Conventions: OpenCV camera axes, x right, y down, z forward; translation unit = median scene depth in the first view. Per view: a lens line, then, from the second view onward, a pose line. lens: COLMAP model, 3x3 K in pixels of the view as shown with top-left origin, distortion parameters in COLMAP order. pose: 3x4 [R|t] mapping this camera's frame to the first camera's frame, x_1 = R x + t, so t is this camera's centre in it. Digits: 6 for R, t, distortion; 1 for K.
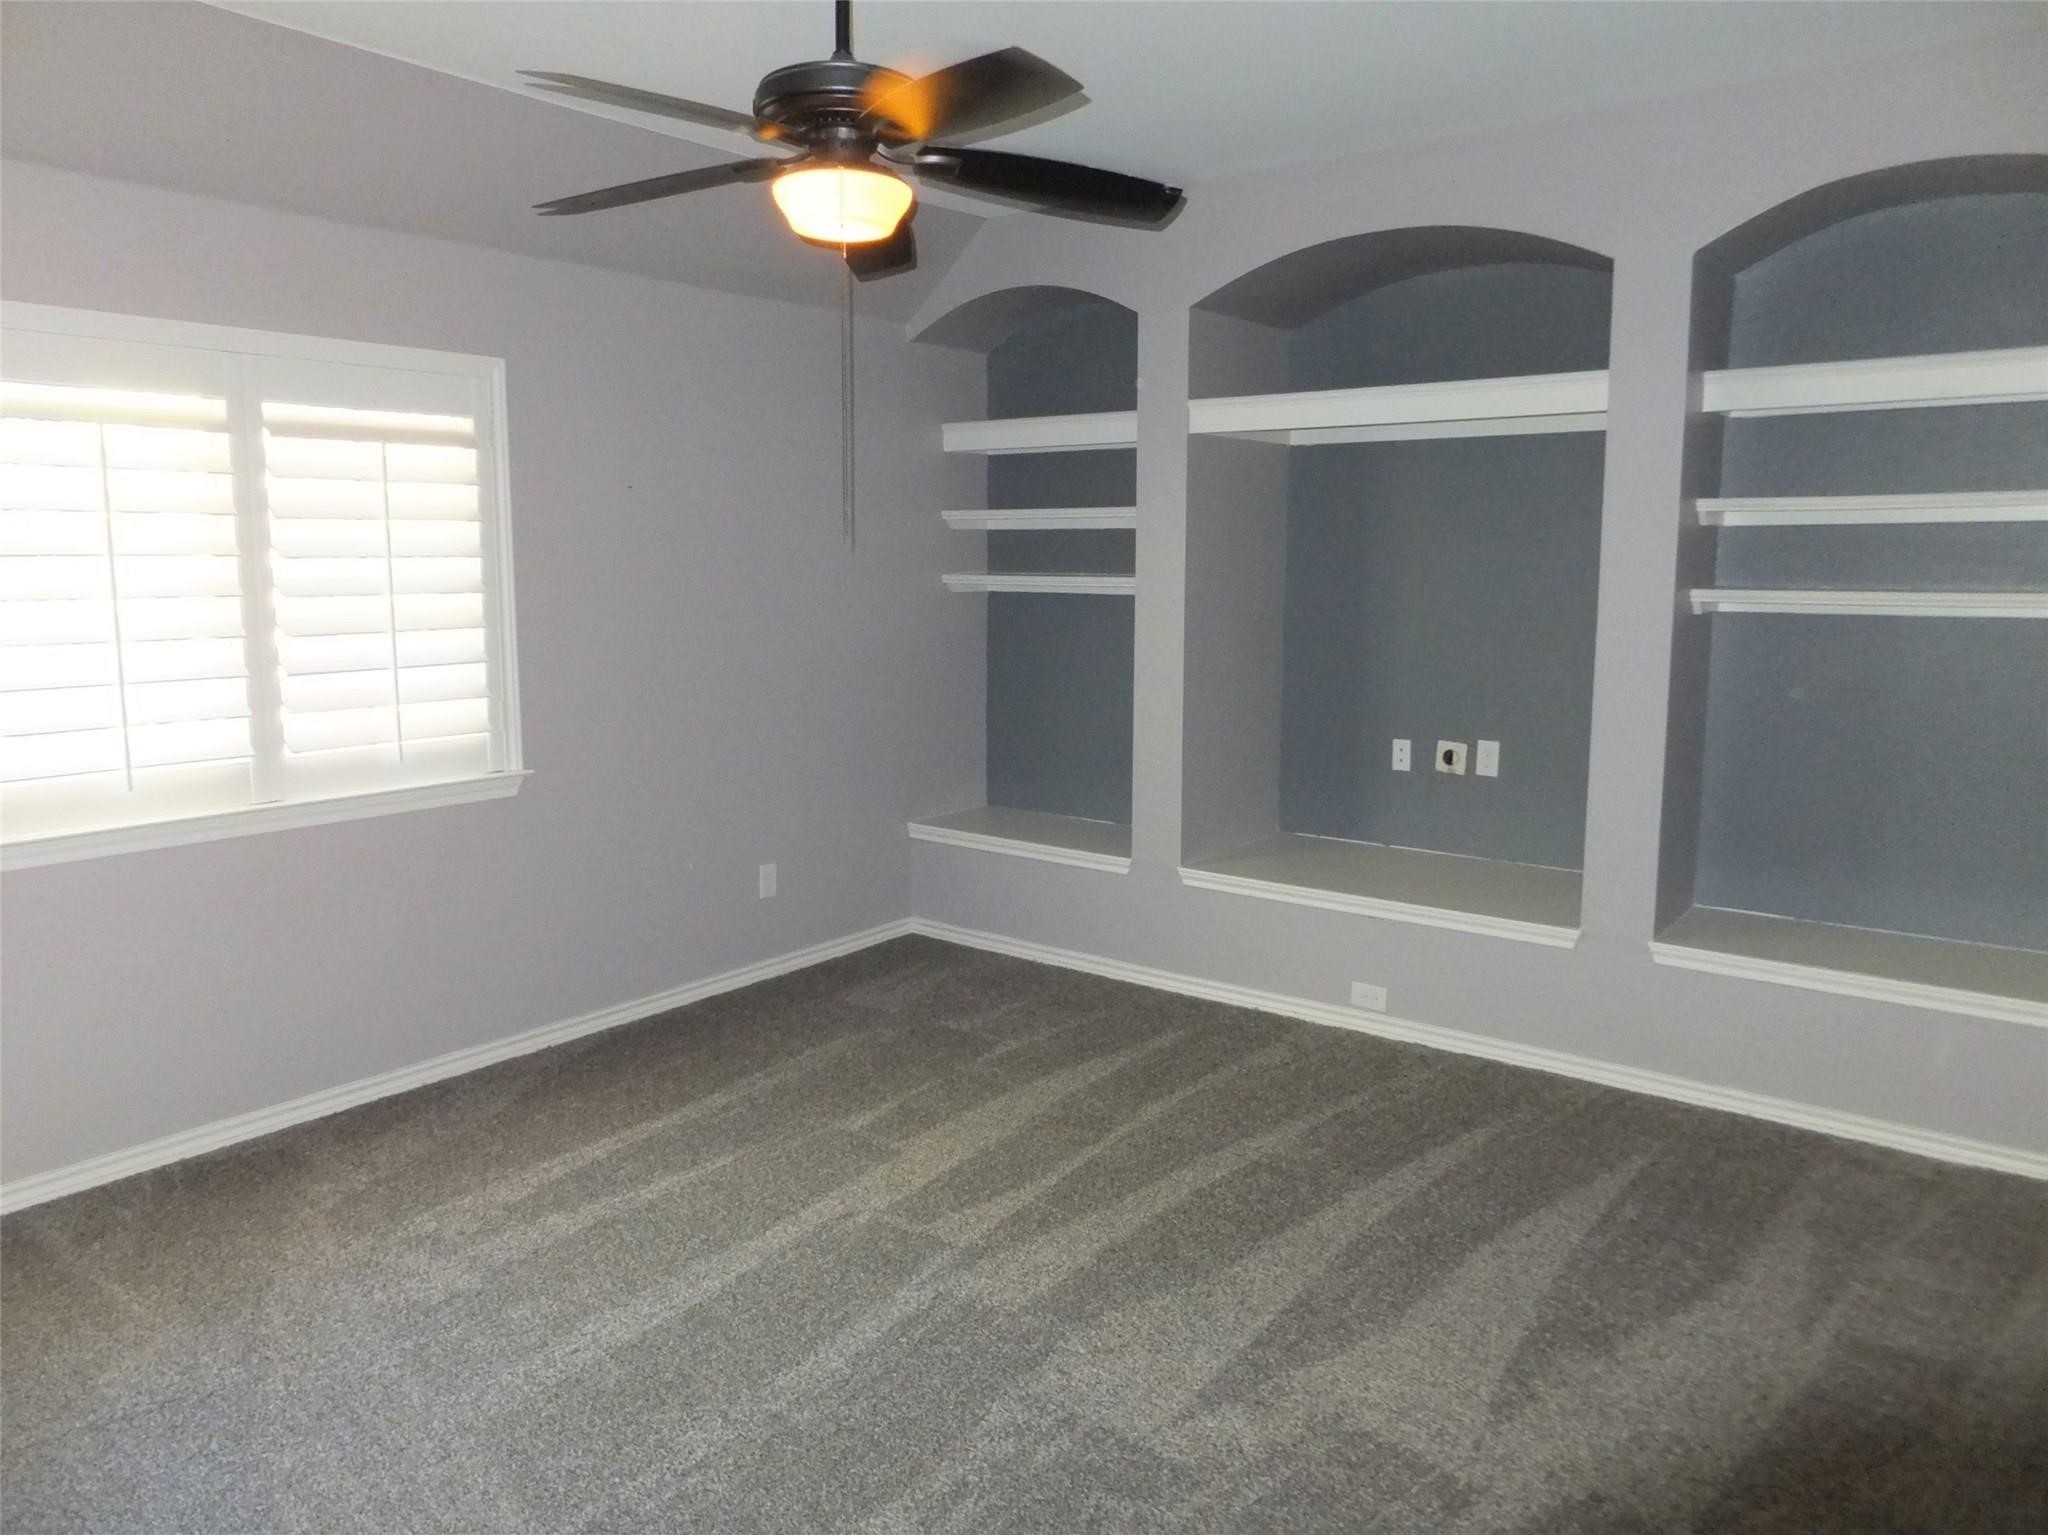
lens RADIAL K [[1428.2, 0, 1024.9], [0, 1428.2, 711.9], [0, 0, 1]] dist [-0.008257, 0.000457]
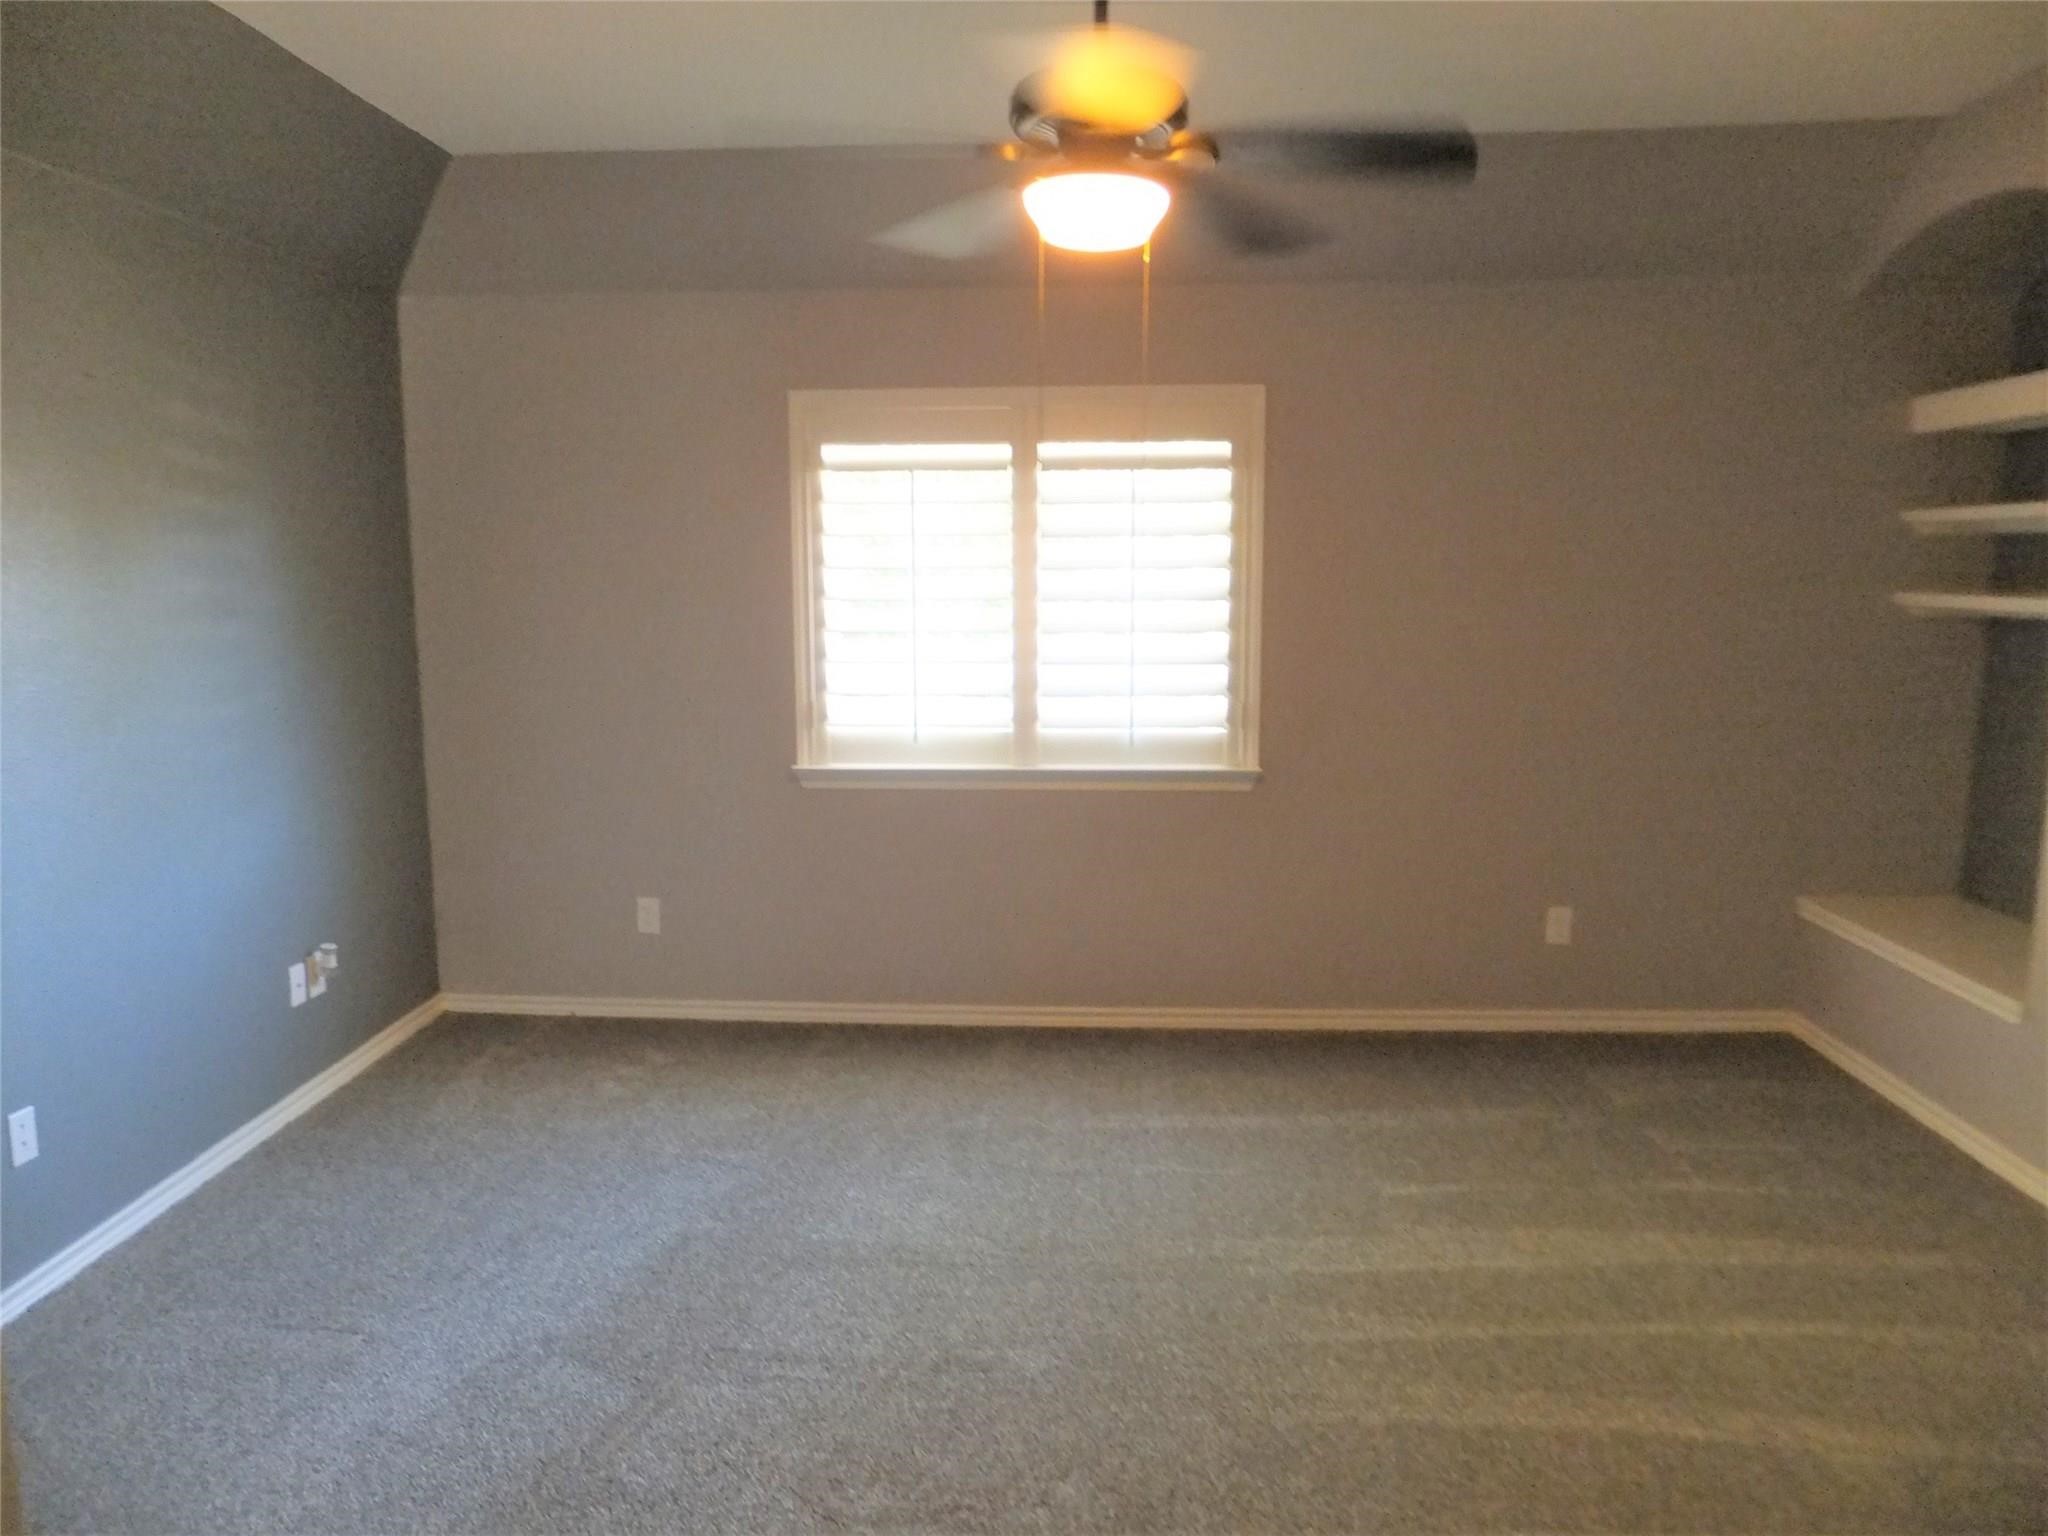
lens RADIAL K [[1345.1, 0, 1020.8], [0, 1345.1, 743.7], [0, 0, 1]] dist [-0.003391, 0.004764]
pose [[0.581927, 0.099299, -0.807156, 0.376049], [-0.085437, 0.994490, 0.060748, -0.024705], [0.808740, 0.033610, 0.587205, 0.272691]]
